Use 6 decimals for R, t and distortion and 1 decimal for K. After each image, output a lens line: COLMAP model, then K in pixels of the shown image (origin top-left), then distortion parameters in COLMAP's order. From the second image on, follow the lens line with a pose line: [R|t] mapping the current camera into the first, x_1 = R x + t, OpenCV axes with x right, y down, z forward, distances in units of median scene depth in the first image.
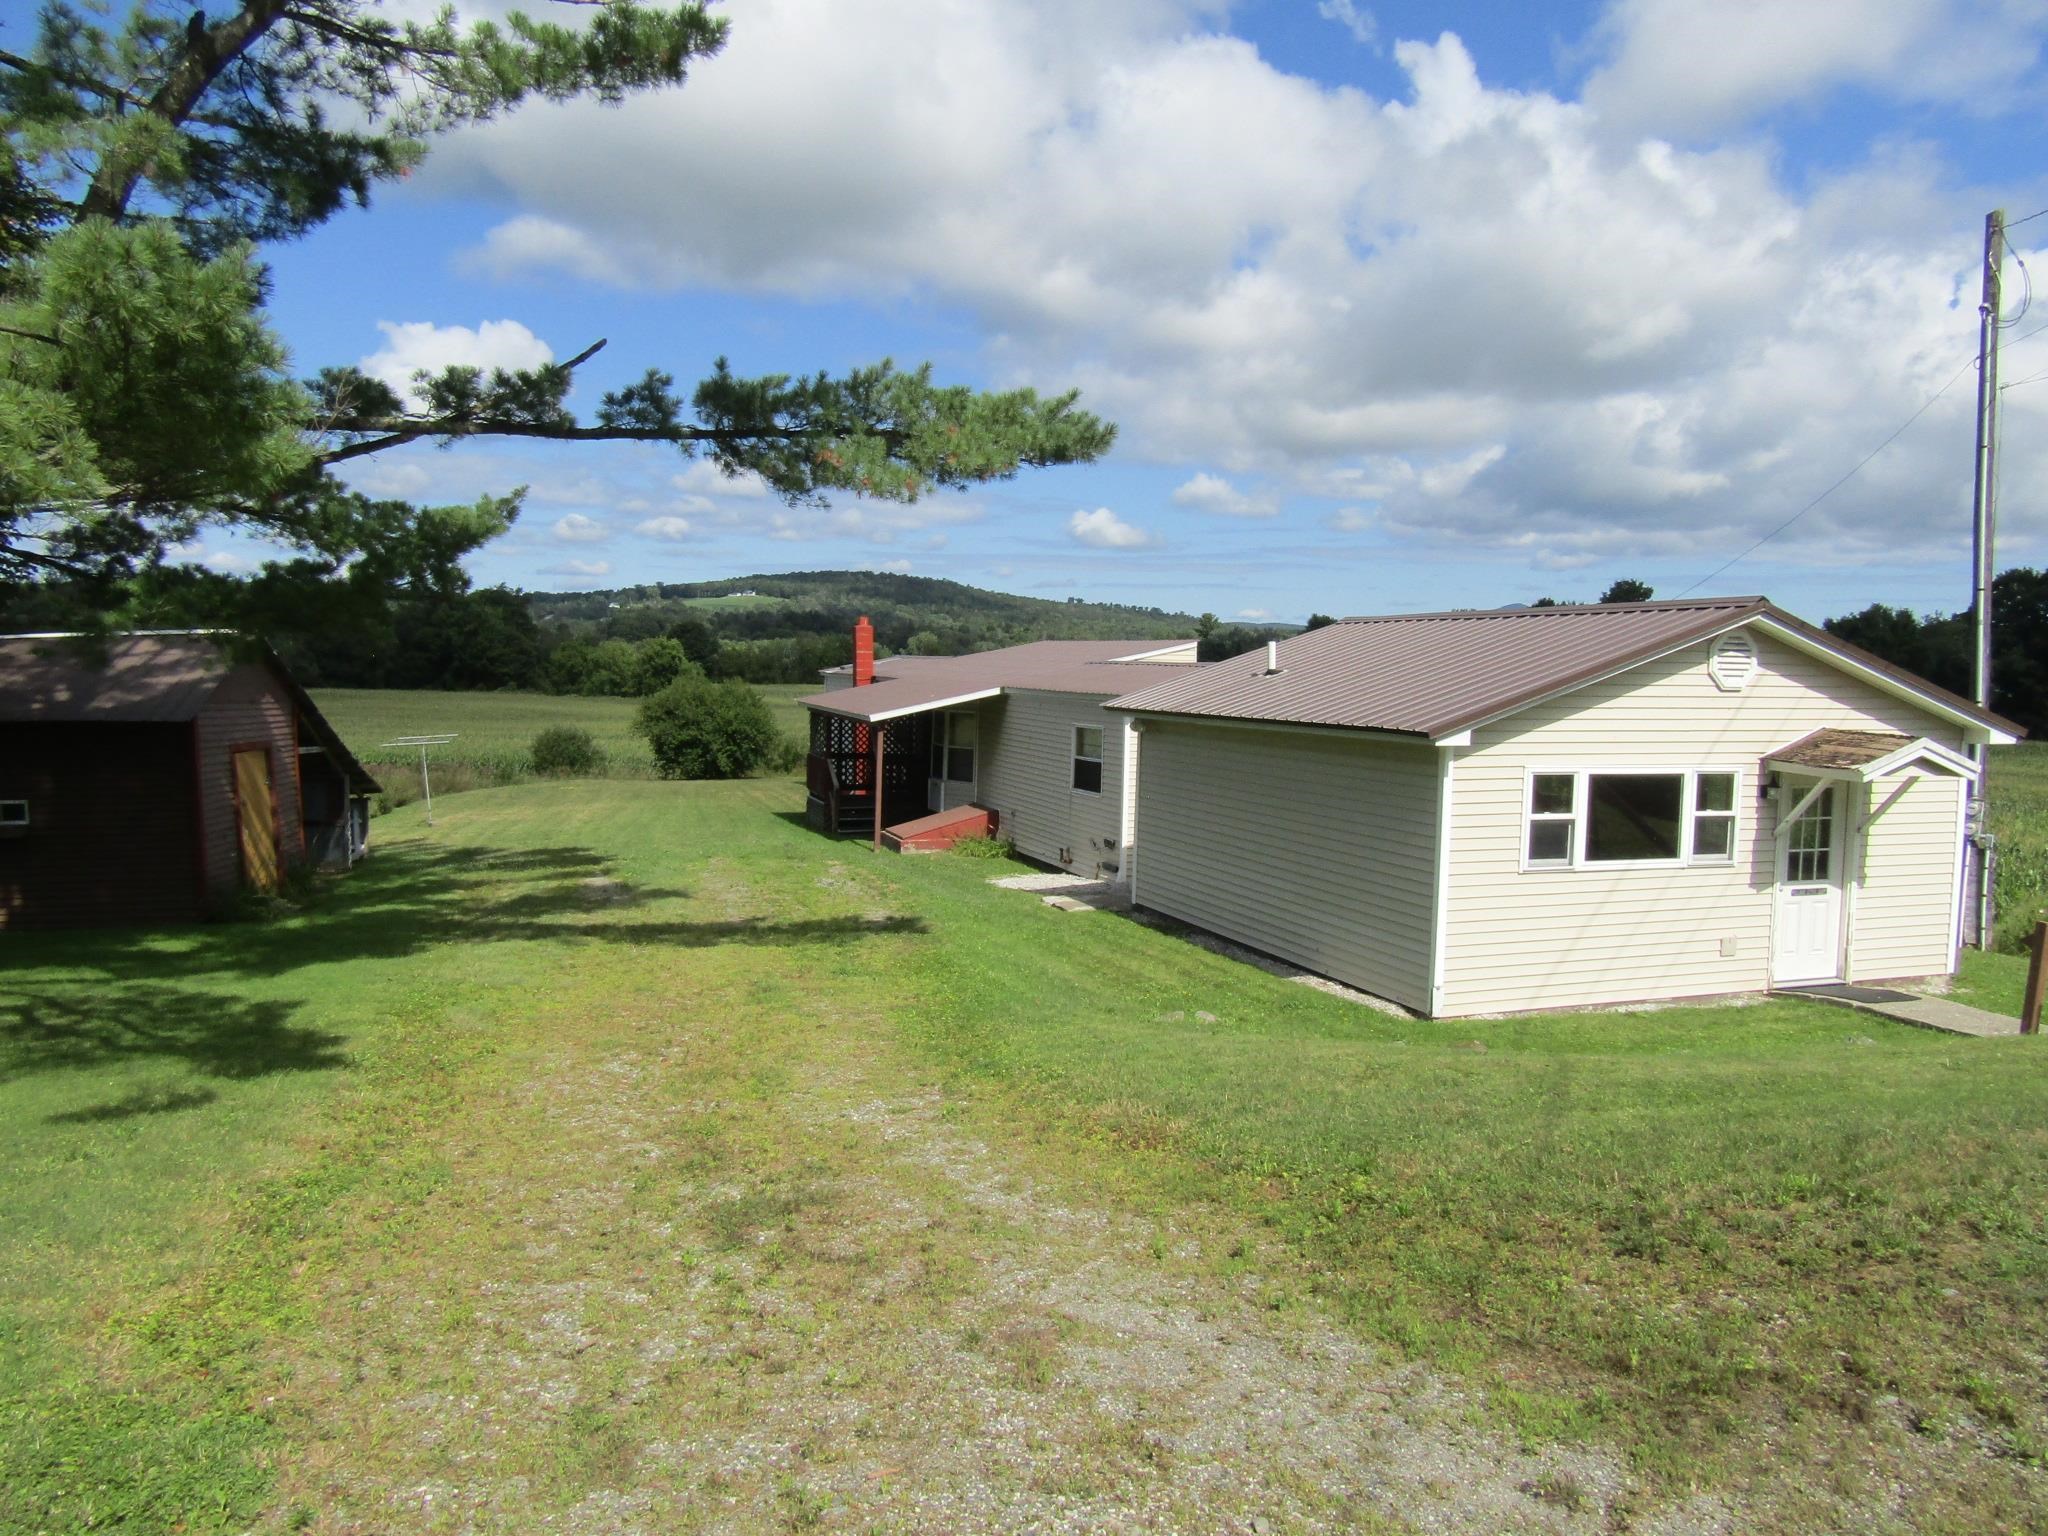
lens RADIAL K [[1445.8, 0, 1024.0], [0, 1445.8, 768.0], [0, 0, 1]] dist [-0.010234, -0.003460]
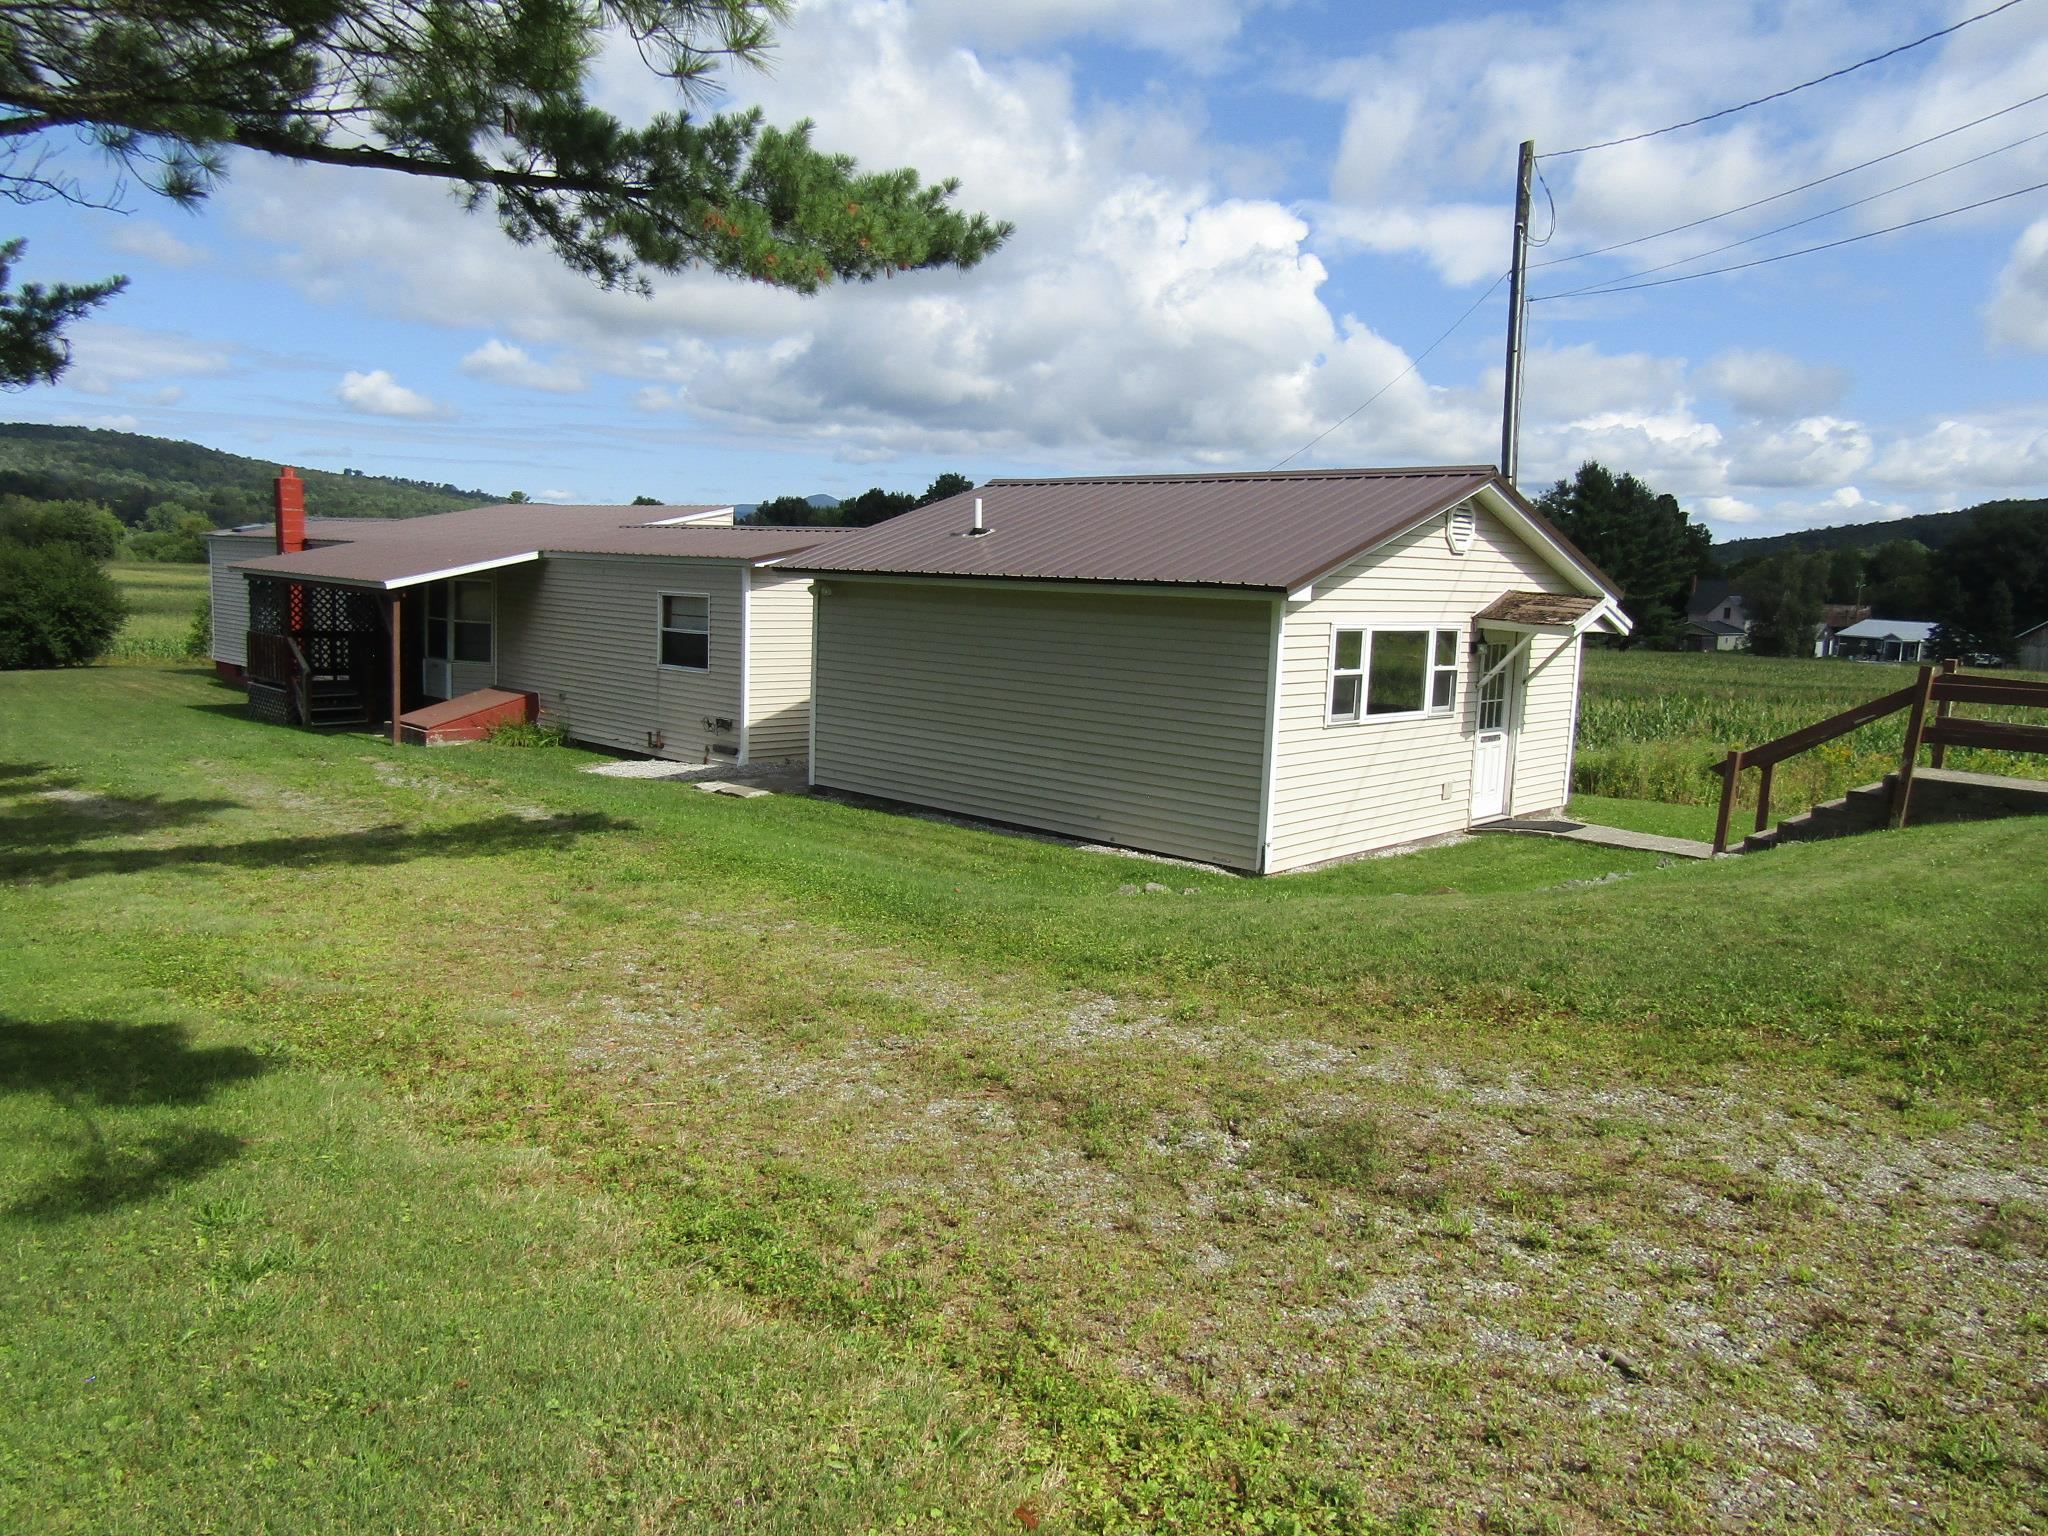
lens RADIAL K [[1445.8, 0, 1024.0], [0, 1445.8, 768.0], [0, 0, 1]] dist [-0.010234, -0.003460]
pose [[0.892301, -0.046877, 0.449000, -0.280410], [0.011884, 0.996689, 0.080440, 0.014609], [-0.451284, -0.066441, 0.889904, 0.166330]]
